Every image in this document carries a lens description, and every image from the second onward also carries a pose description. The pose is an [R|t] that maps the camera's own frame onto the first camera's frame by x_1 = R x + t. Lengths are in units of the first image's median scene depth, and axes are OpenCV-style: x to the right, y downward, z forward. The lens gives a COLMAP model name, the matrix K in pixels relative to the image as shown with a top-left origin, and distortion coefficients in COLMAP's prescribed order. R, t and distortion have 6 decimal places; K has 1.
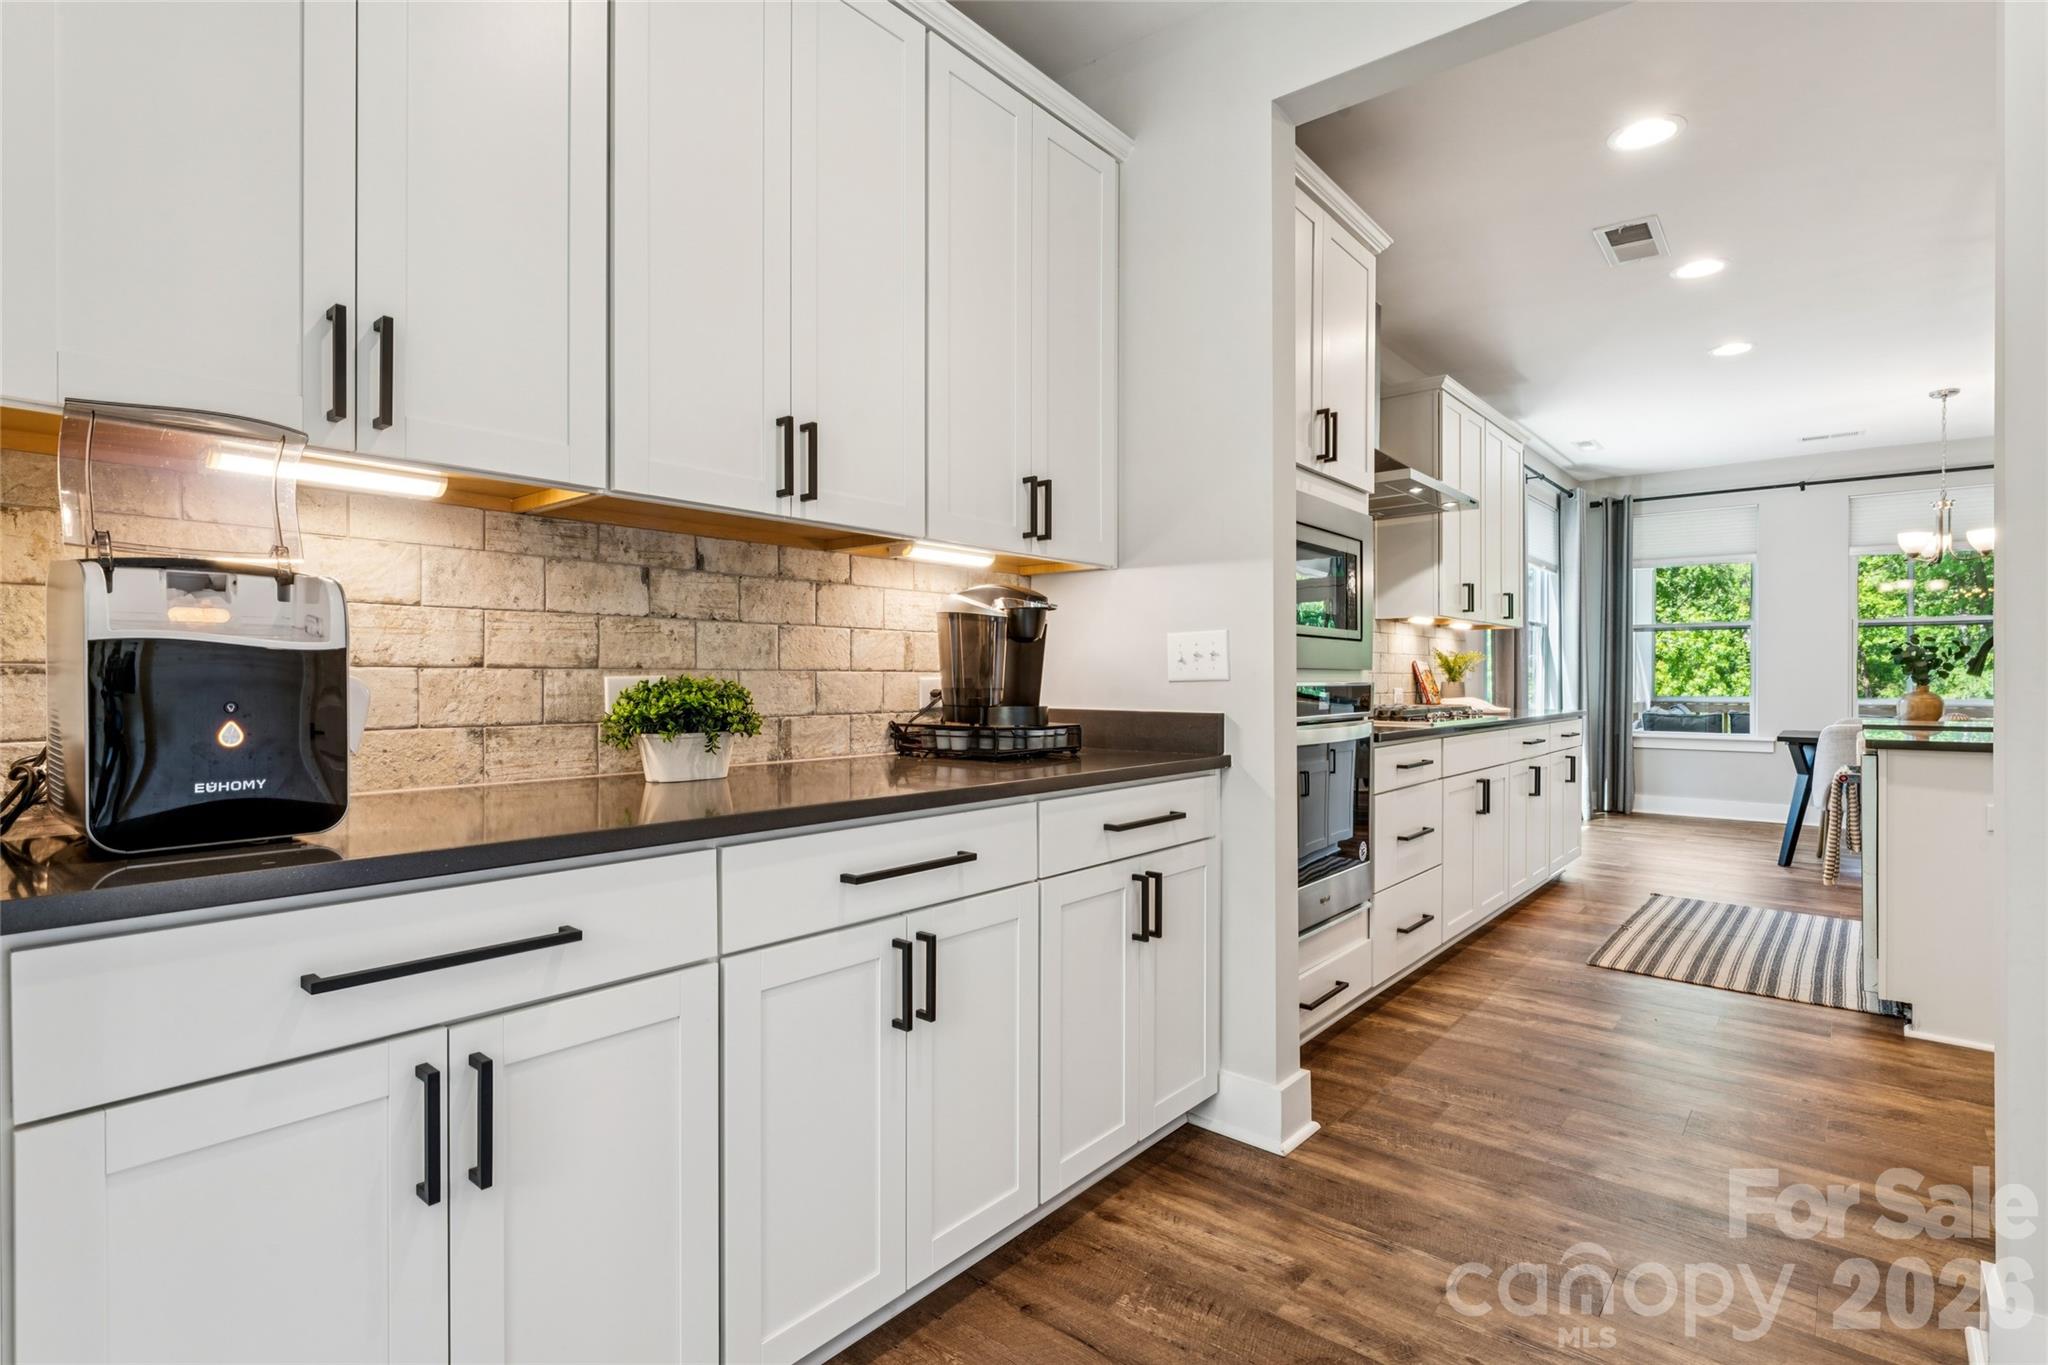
lens RADIAL K [[1006.6, 0, 1016.1], [0, 1006.6, 686.1], [0, 0, 1]] dist [-0.005942, 0.000857]
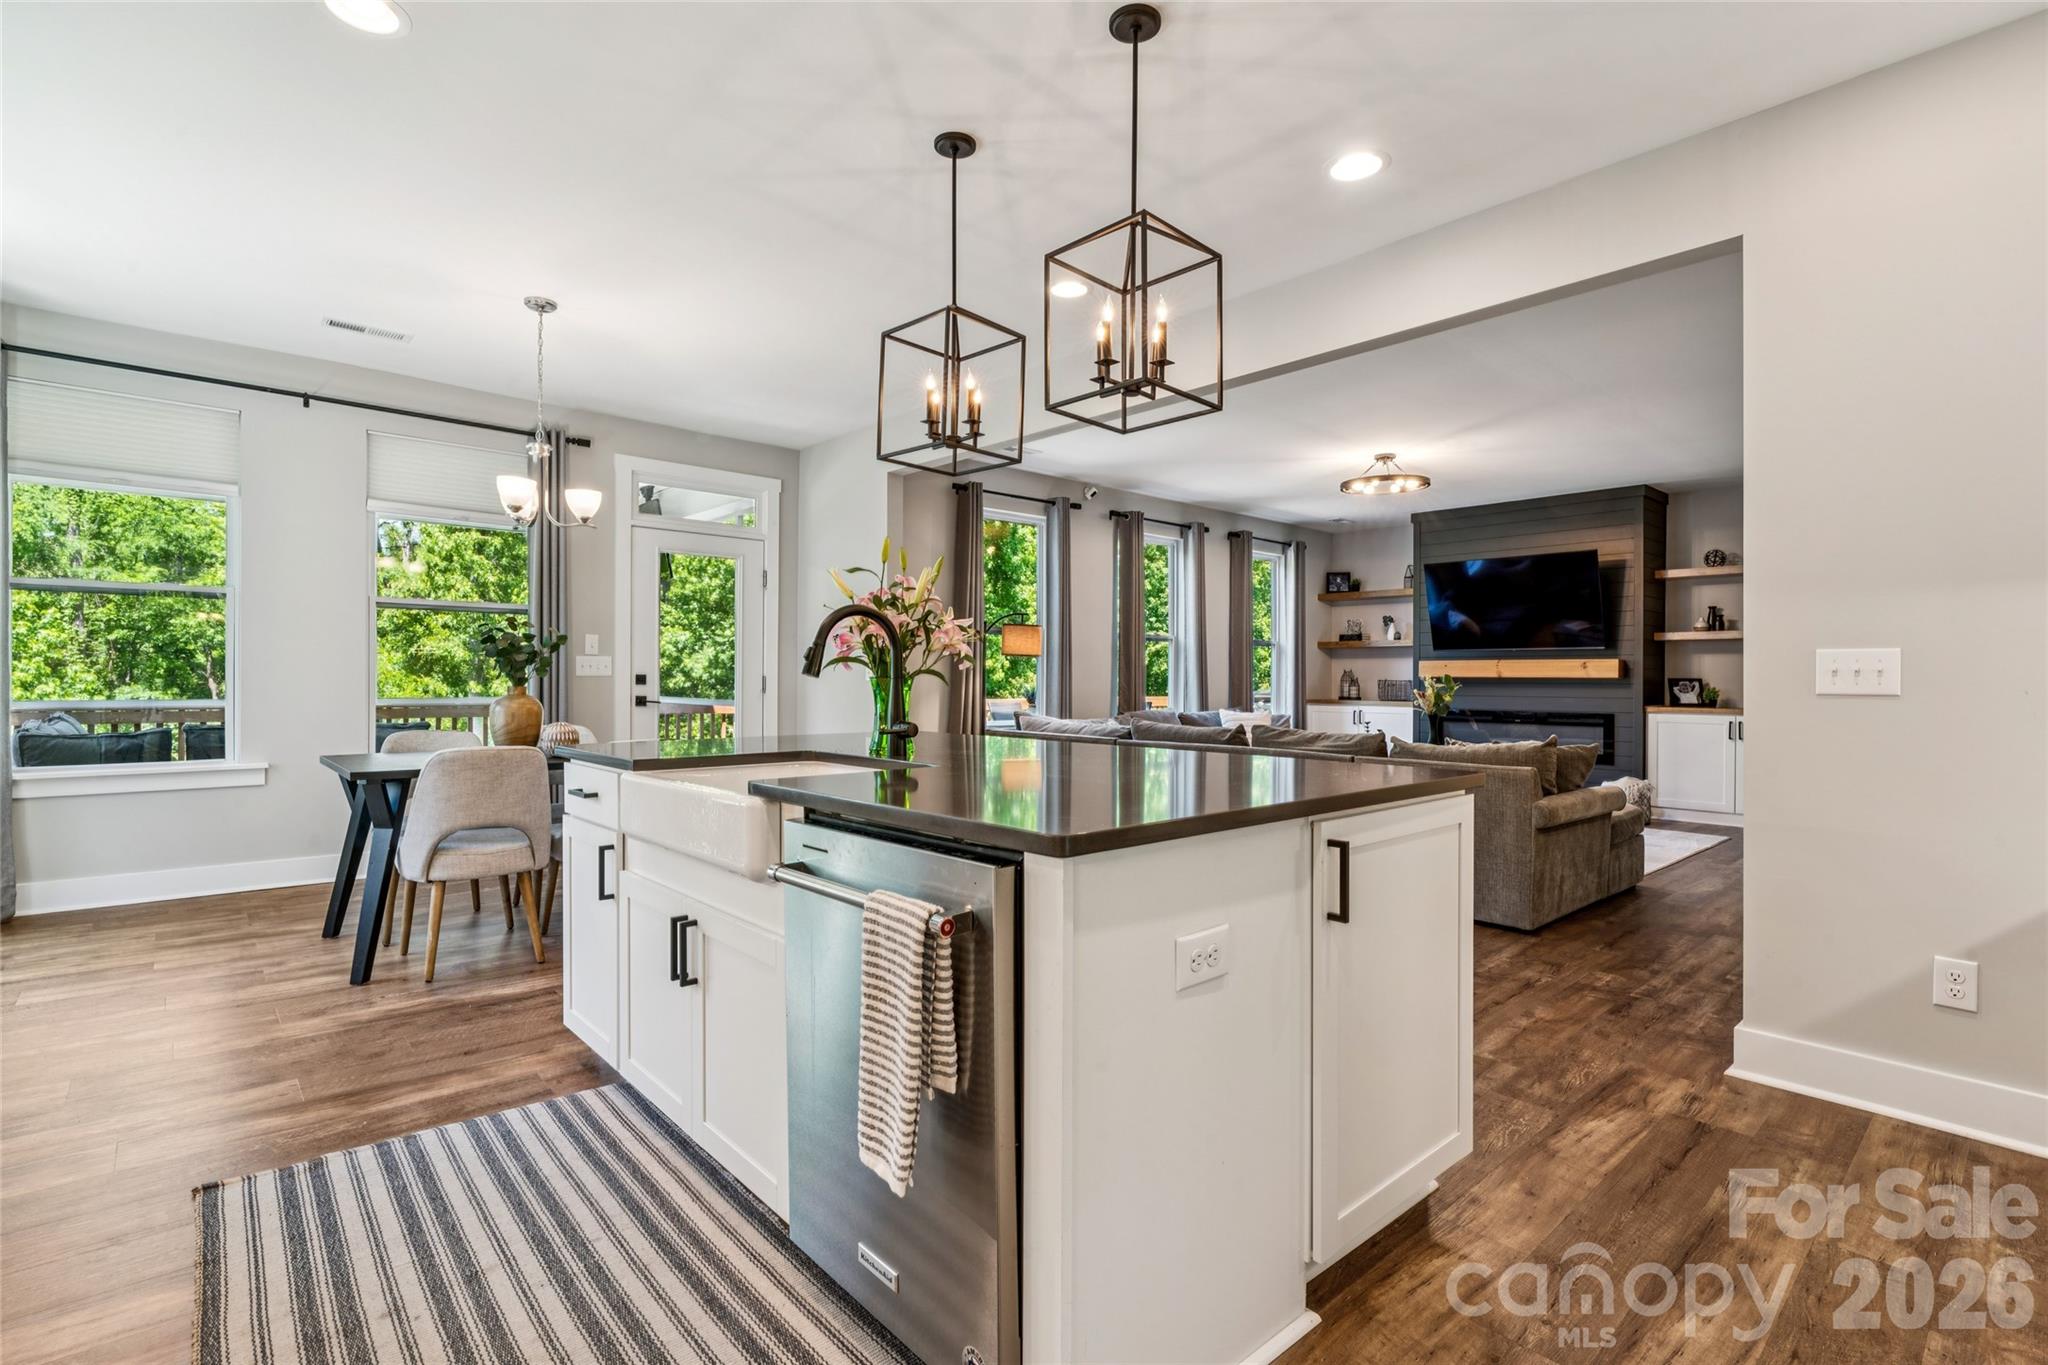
lens RADIAL K [[946.9, 0, 1012.0], [0, 946.9, 684.7], [0, 0, 1]] dist [-0.001996, -0.000713]
pose [[0.144028, -0.004265, 0.989564, 0.263137], [0.000041, 0.999991, 0.004304, -0.005265], [-0.989574, -0.000579, 0.144027, 0.541267]]
